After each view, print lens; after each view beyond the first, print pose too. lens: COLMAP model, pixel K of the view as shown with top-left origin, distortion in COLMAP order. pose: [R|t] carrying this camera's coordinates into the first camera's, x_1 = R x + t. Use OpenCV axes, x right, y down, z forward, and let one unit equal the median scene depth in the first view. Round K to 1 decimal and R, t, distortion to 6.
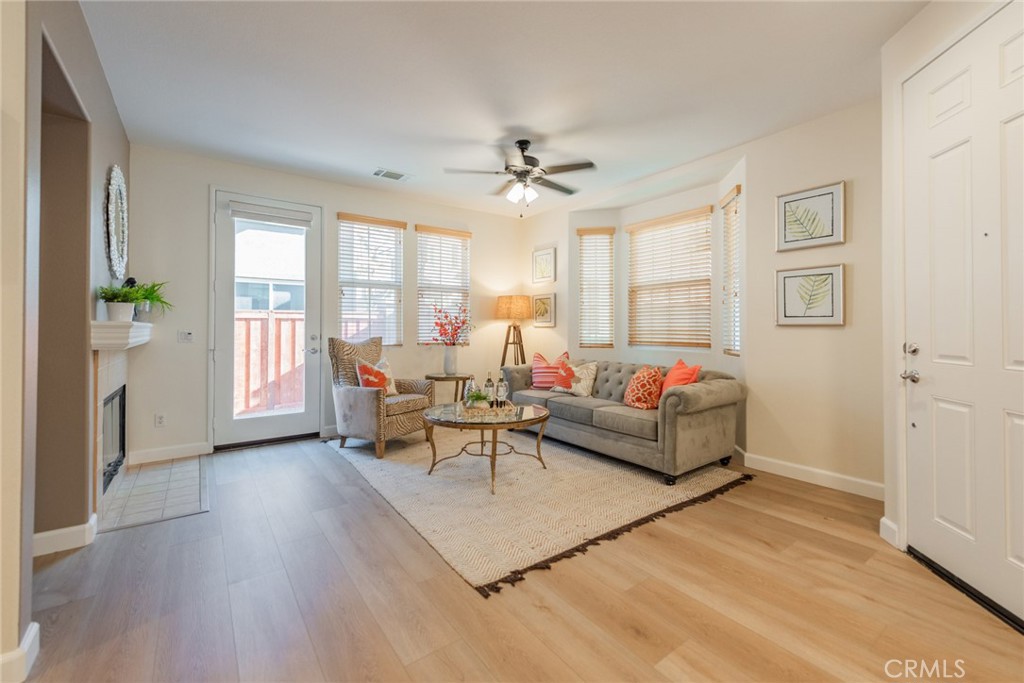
lens RADIAL K [[422.3, 0, 518.9], [0, 422.3, 328.1], [0, 0, 1]] dist [0.009581, -0.000240]
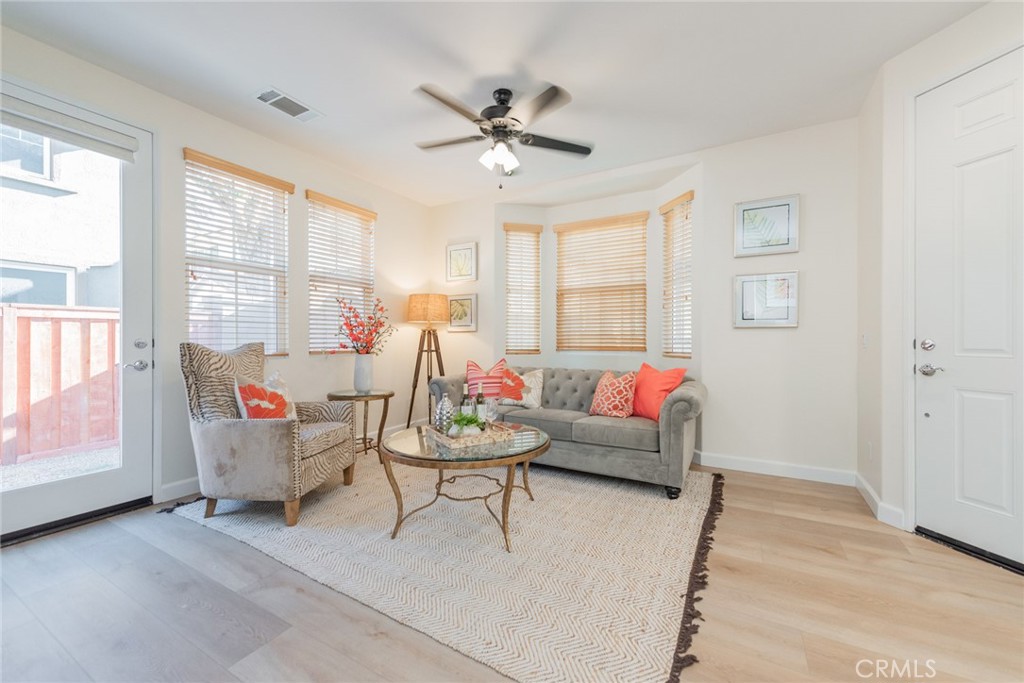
lens RADIAL K [[403.8, 0, 526.7], [0, 403.8, 341.5], [0, 0, 1]] dist [0.016119, -0.004479]
pose [[0.914636, -0.004924, 0.404249, -0.224730], [0.002261, 0.999972, 0.007063, 0.016918], [-0.404273, -0.005546, 0.914622, 0.247974]]
